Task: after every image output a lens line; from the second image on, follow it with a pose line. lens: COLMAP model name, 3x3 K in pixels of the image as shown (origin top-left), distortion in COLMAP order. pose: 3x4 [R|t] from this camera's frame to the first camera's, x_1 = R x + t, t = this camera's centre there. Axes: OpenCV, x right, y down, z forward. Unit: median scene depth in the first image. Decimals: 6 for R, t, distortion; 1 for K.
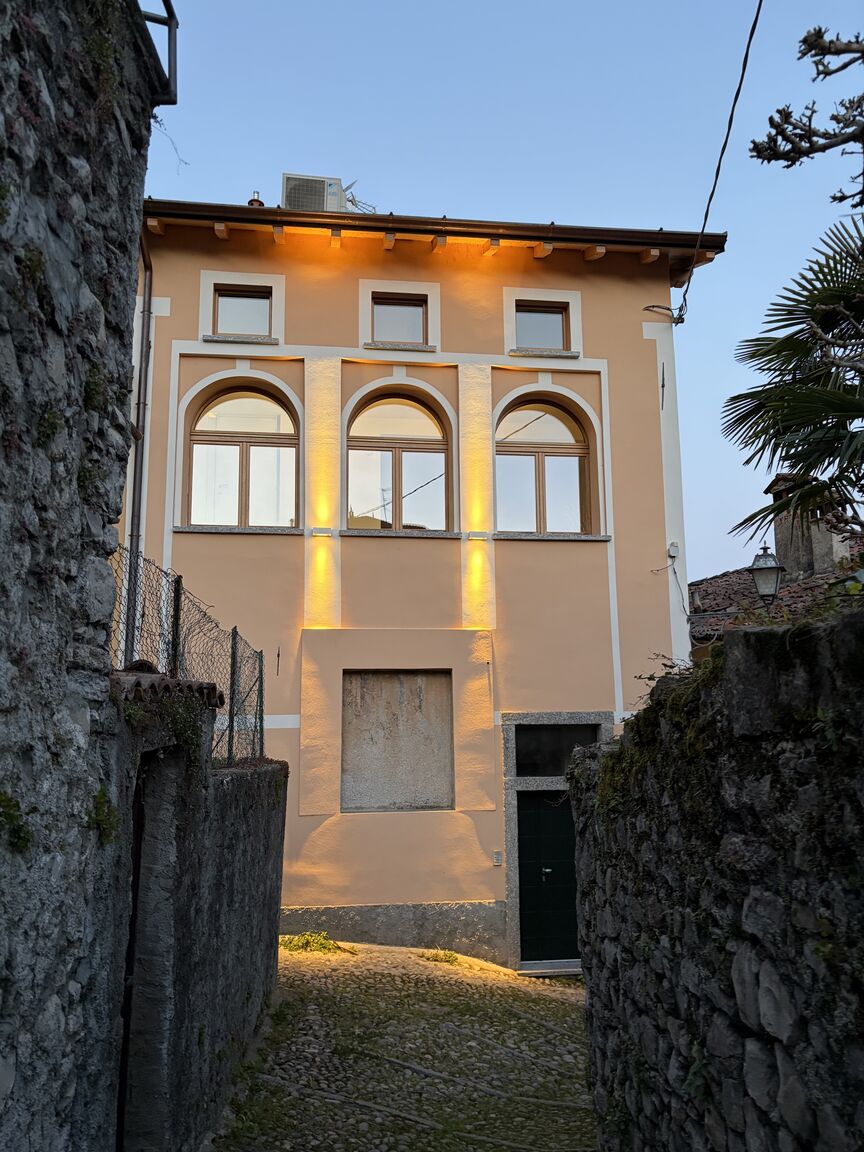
lens RADIAL K [[875.2, 0, 440.0], [0, 875.2, 580.2], [0, 0, 1]] dist [0.028252, -0.005506]
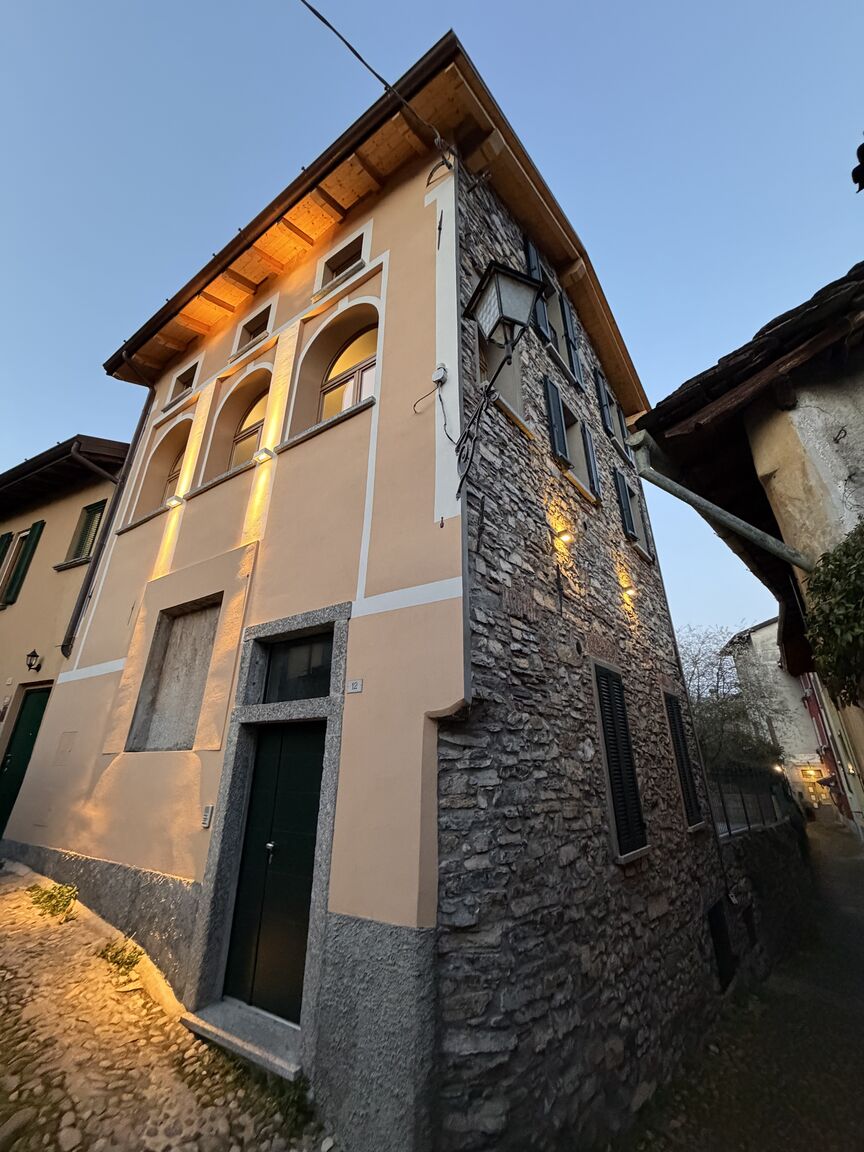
lens RADIAL K [[459.4, 0, 424.4], [0, 459.4, 575.5], [0, 0, 1]] dist [0.001068, 0.000928]
pose [[0.757232, -0.240365, -0.607309, 0.467701], [0.087635, 0.958804, -0.270212, 0.234147], [0.647240, 0.151392, 0.747102, 0.772152]]
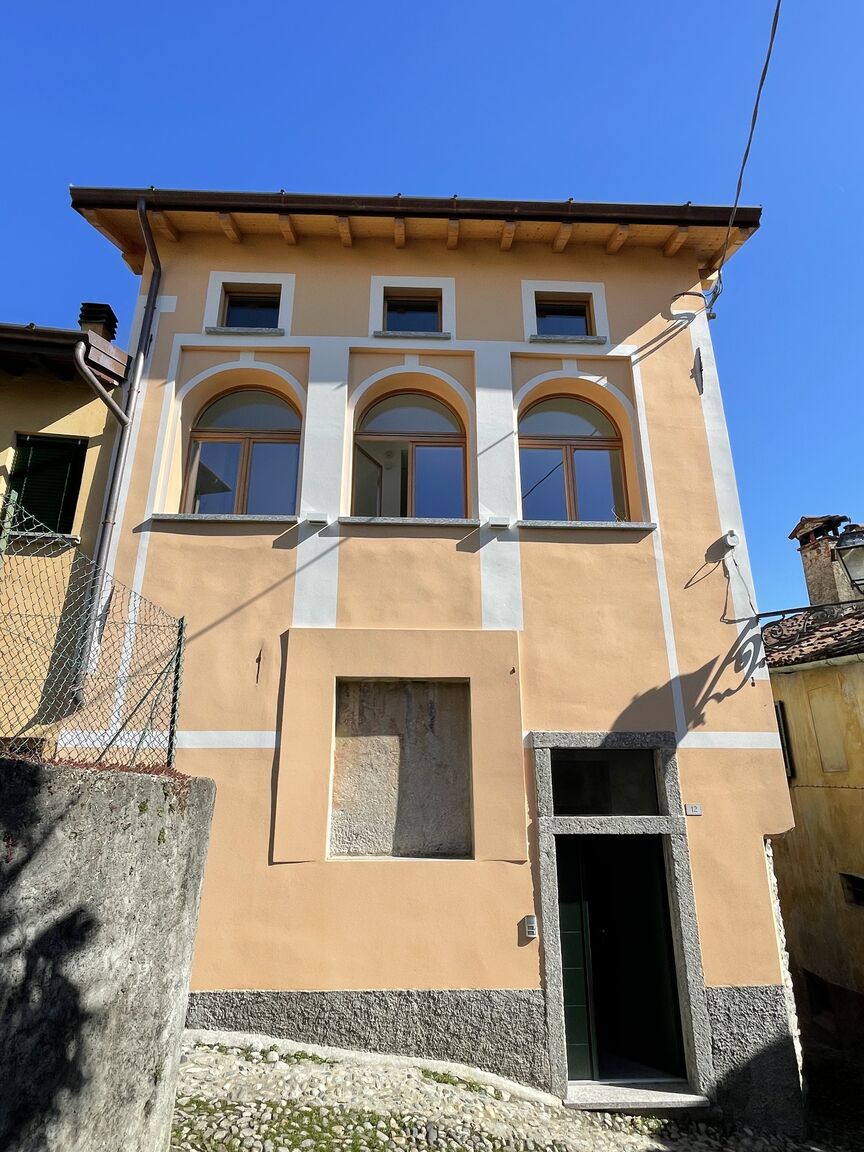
lens RADIAL K [[634.3, 0, 435.2], [0, 634.3, 578.1], [0, 0, 1]] dist [-0.007488, 0.002465]
pose [[0.996173, -0.018396, -0.085445, 0.033708], [0.003752, 0.985699, -0.168475, 0.108768], [0.087322, 0.167509, 0.981996, 0.397772]]
